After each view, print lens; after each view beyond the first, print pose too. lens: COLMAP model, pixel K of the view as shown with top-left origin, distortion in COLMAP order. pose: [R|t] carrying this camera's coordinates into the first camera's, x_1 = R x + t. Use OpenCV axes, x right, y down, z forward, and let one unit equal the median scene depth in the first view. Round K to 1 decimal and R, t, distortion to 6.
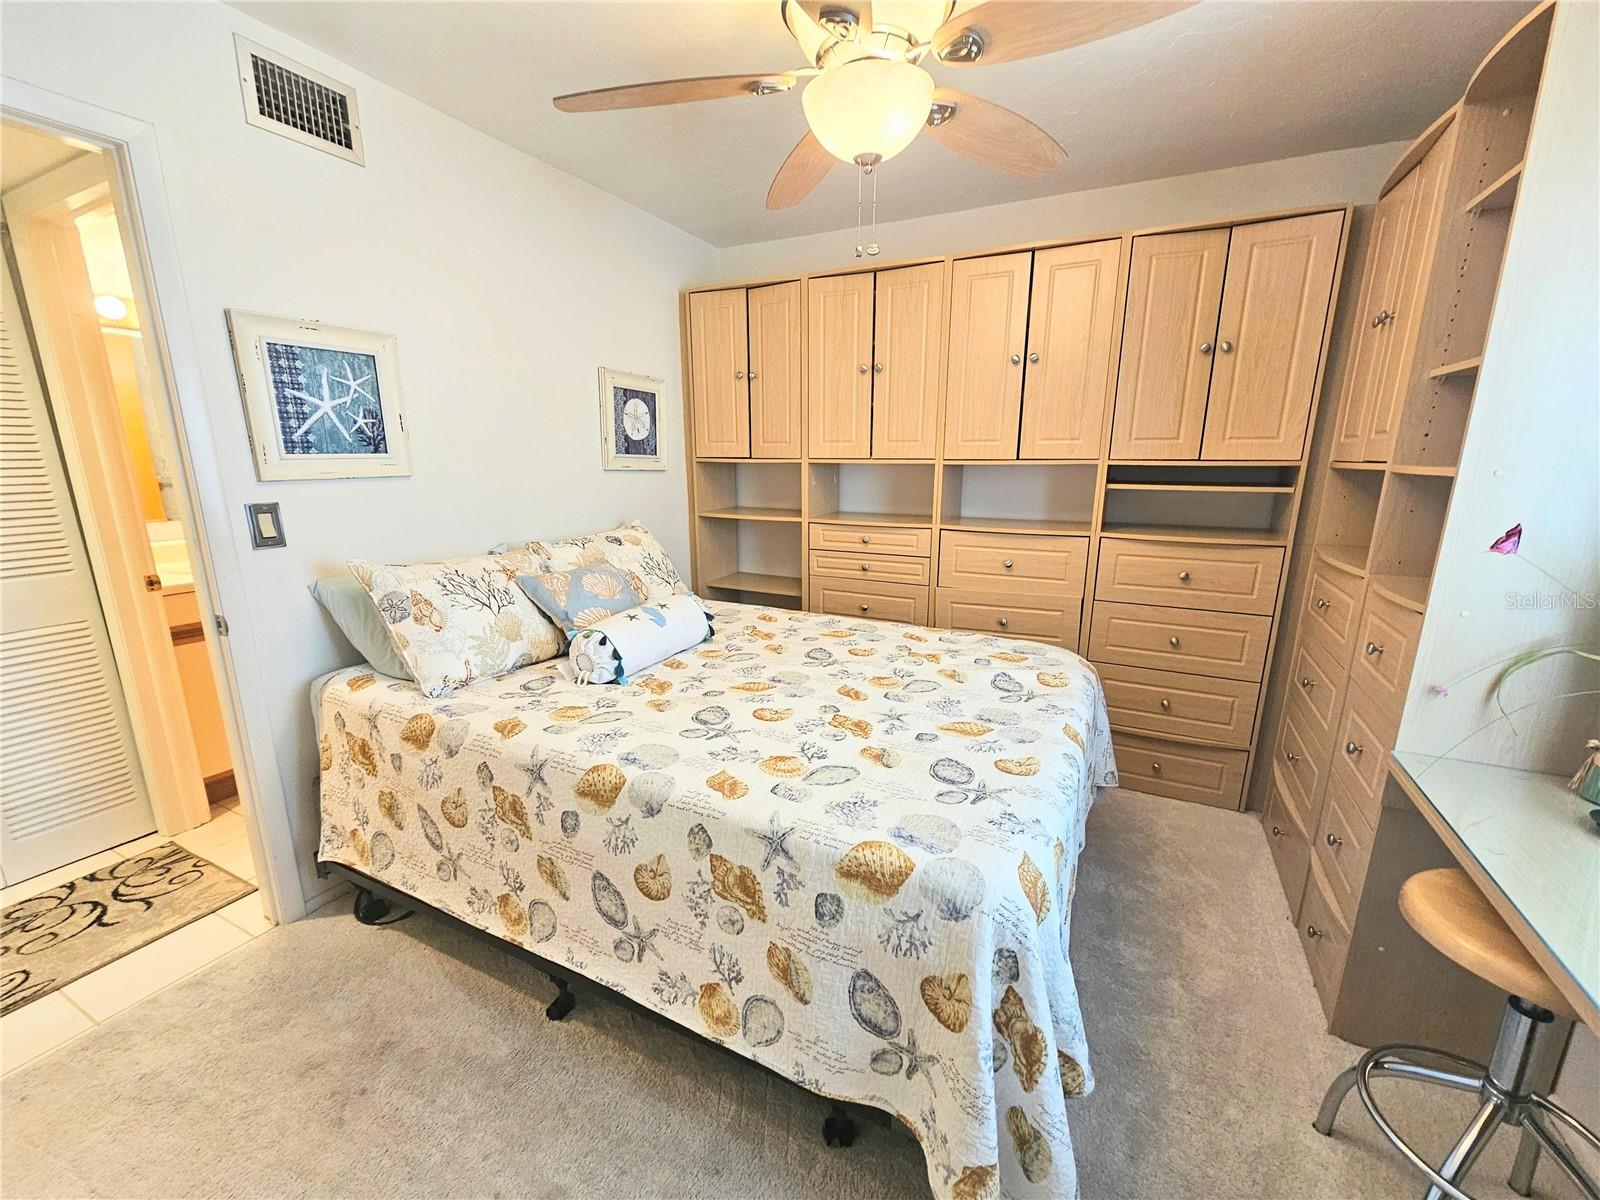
lens RADIAL K [[655.9, 0, 800.1], [0, 655.9, 609.0], [0, 0, 1]] dist [-0.004068, 0.000098]
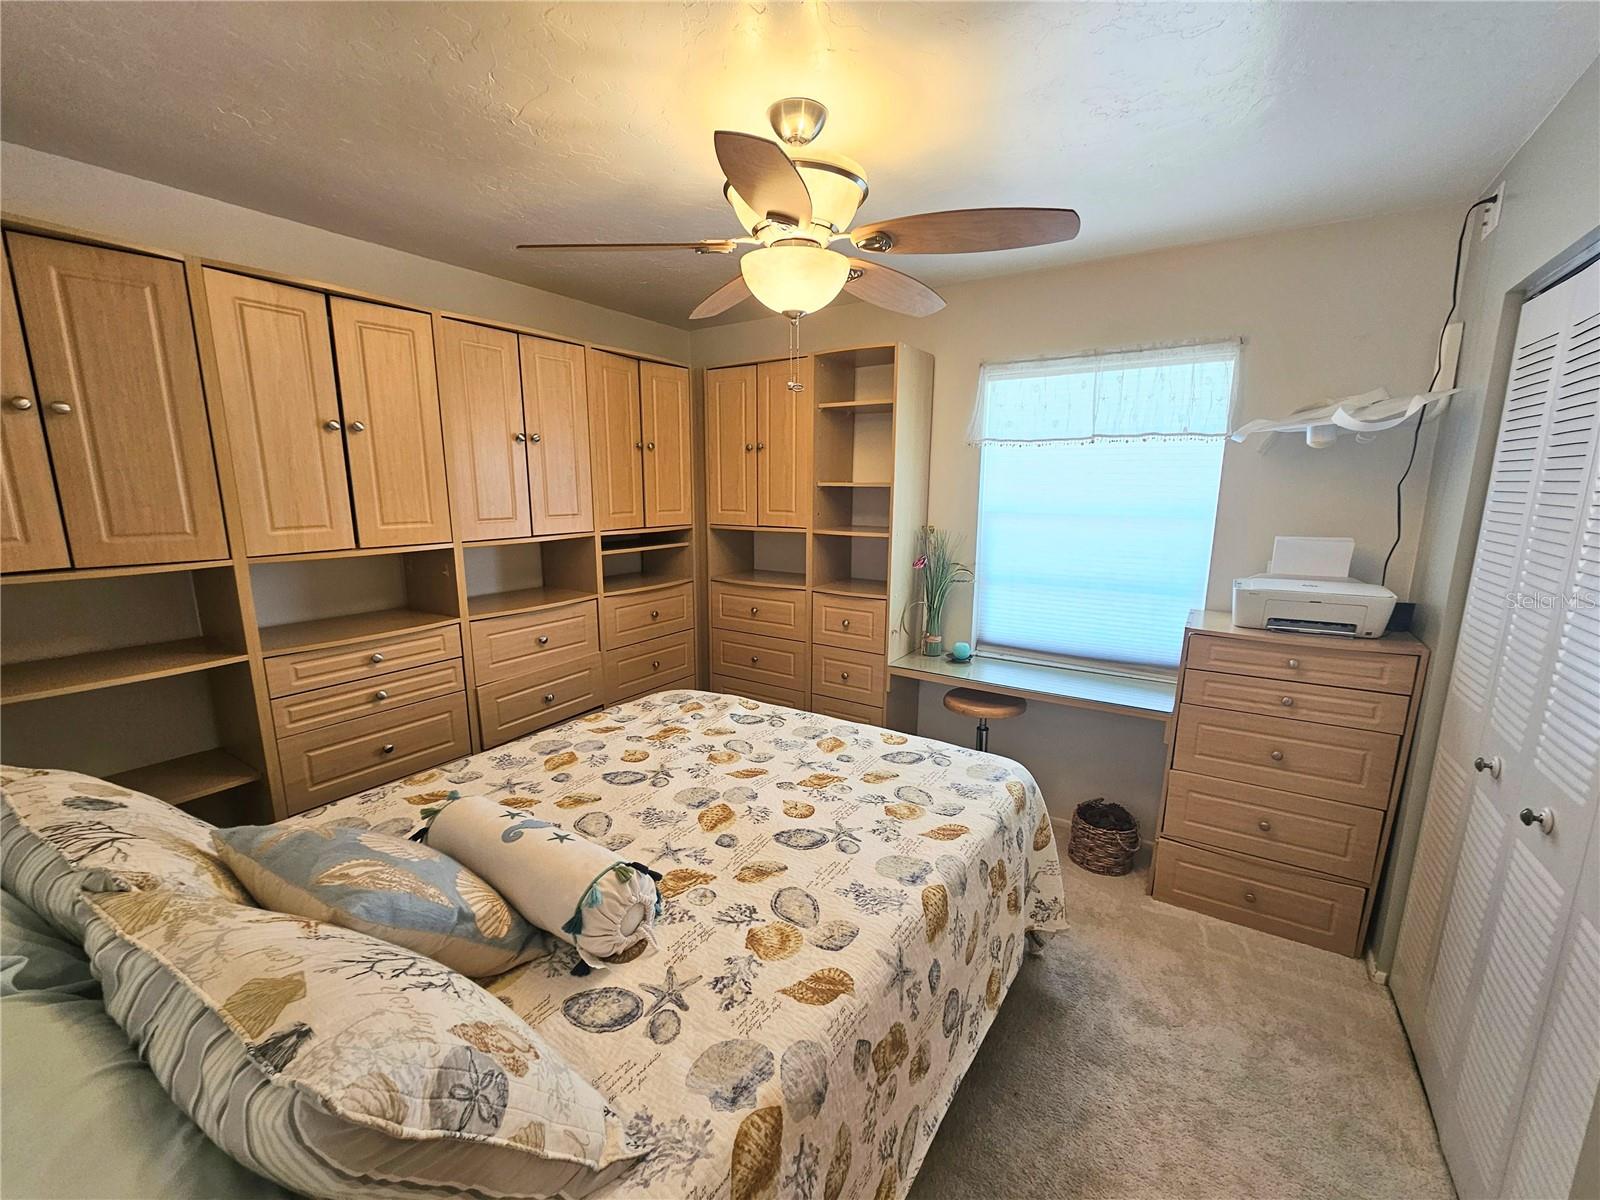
lens RADIAL K [[655.9, 0, 794.4], [0, 655.9, 604.3], [0, 0, 1]] dist [-0.004068, 0.000098]
pose [[0.118668, -0.180645, 0.976363, -0.757789], [0.227172, 0.962170, 0.150408, -0.233705], [-0.966598, 0.203954, 0.155216, 0.600198]]
